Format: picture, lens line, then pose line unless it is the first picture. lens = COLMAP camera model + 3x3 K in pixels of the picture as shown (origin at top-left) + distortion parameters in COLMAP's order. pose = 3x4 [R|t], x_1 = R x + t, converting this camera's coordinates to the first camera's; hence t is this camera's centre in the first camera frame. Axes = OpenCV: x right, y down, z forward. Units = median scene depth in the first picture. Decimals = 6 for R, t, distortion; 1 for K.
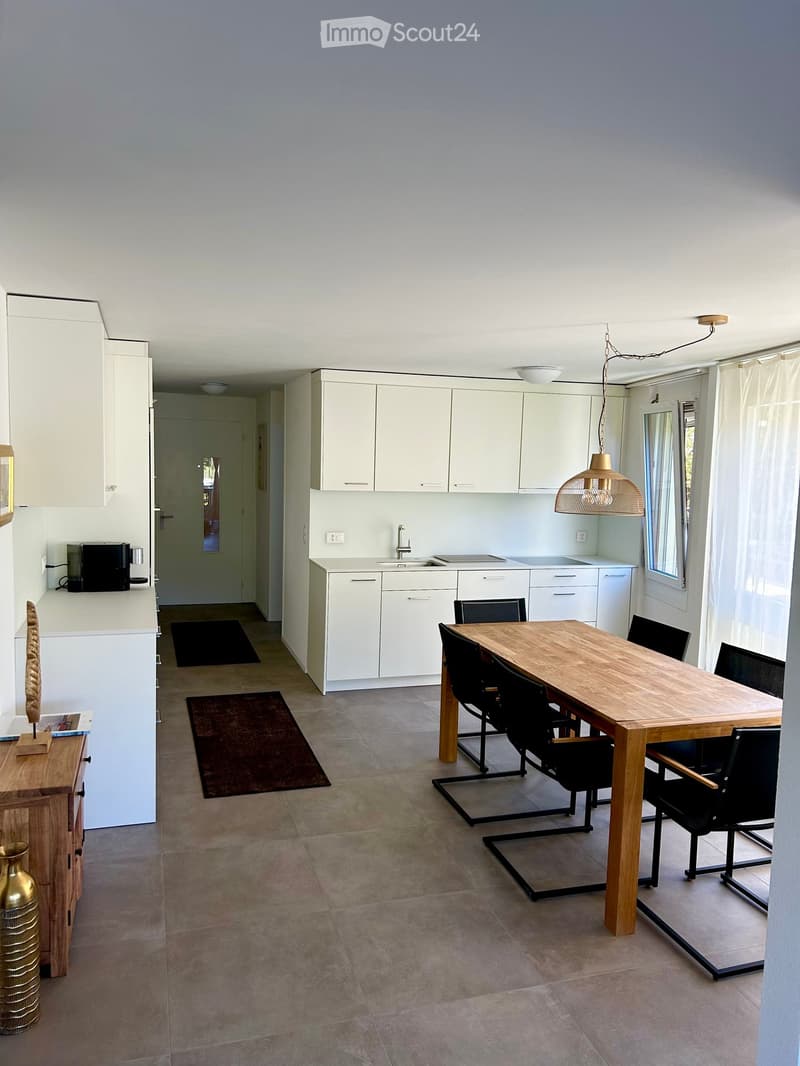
lens RADIAL K [[808.7, 0, 397.4], [0, 808.7, 533.7], [0, 0, 1]] dist [0.049887, -0.043571]
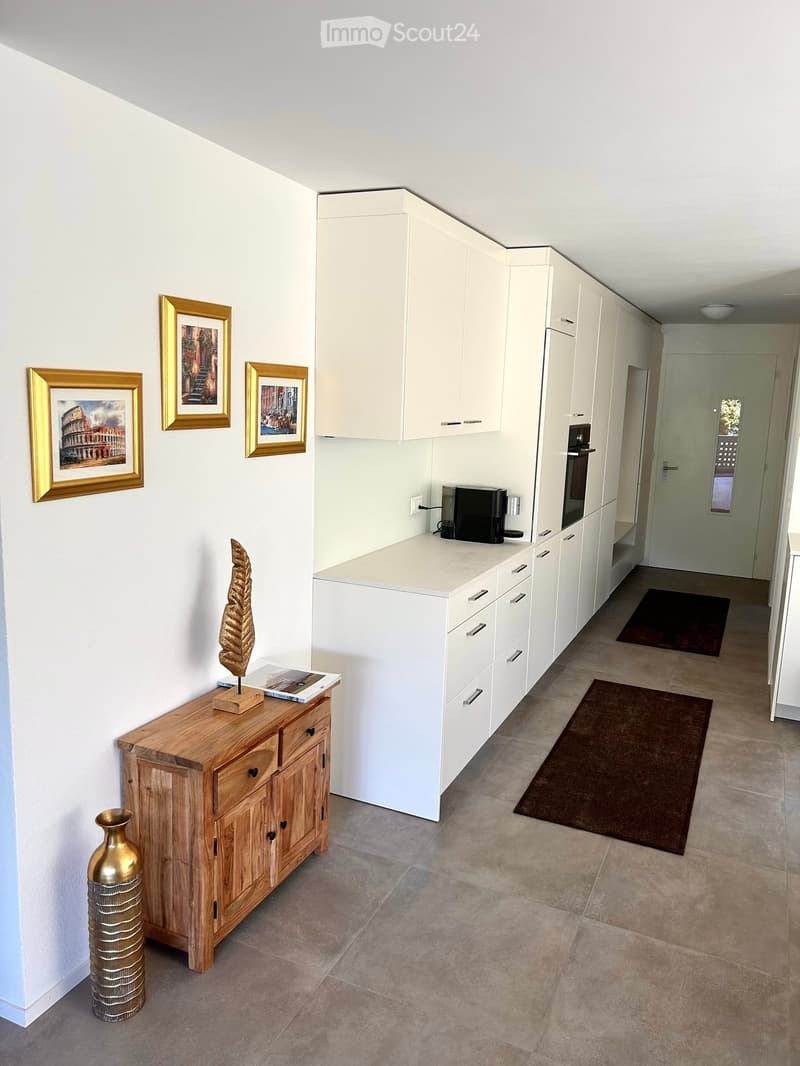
lens RADIAL K [[808.7, 0, 400.9], [0, 808.7, 530.0], [0, 0, 1]] dist [0.049887, -0.043571]
pose [[0.745721, 0.111771, -0.656816, 0.189135], [-0.077077, 0.993681, 0.081586, -0.008828], [0.661785, -0.010215, 0.749624, 0.352542]]
